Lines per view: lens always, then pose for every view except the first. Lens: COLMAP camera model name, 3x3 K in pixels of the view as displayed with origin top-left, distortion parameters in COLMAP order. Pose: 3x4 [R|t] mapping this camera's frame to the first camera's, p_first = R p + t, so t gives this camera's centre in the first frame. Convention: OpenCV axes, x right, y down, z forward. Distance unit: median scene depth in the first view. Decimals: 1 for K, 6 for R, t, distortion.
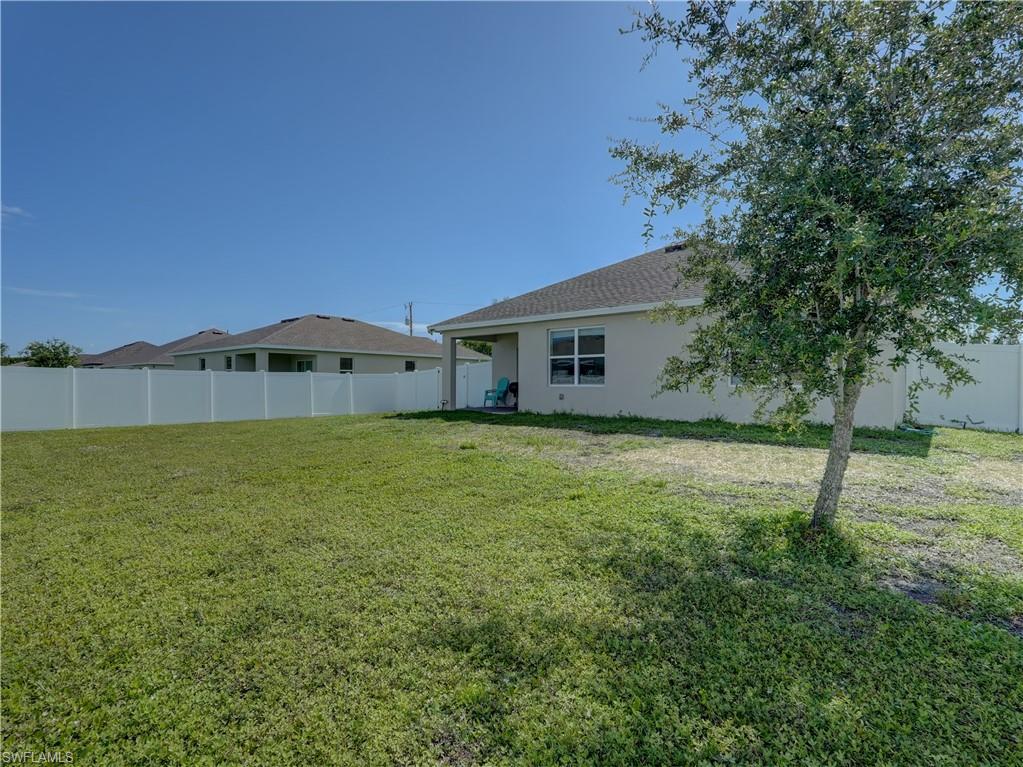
lens RADIAL K [[508.5, 0, 511.5], [0, 508.5, 383.5], [0, 0, 1]] dist [-0.004354, 0.001387]
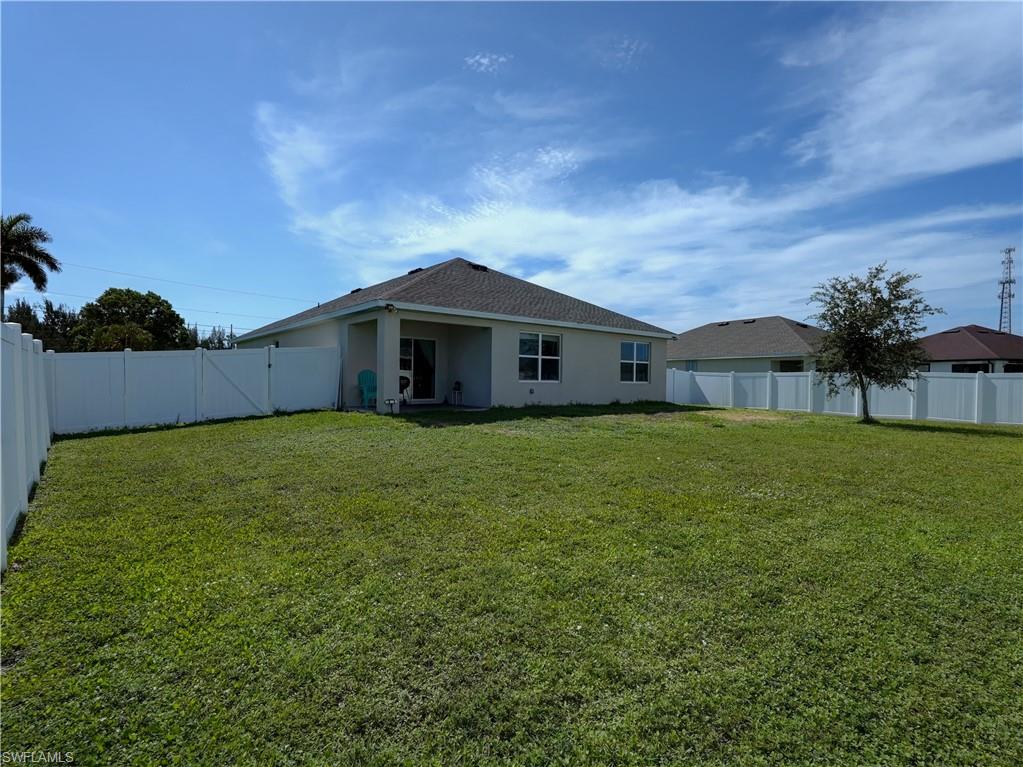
lens RADIAL K [[508.5, 0, 511.5], [0, 508.5, 383.5], [0, 0, 1]] dist [-0.004354, 0.001387]
pose [[0.149724, -0.007377, 0.988700, -1.057502], [-0.013008, 0.999871, 0.009430, -0.001160], [-0.988642, -0.014273, 0.149608, 0.885352]]
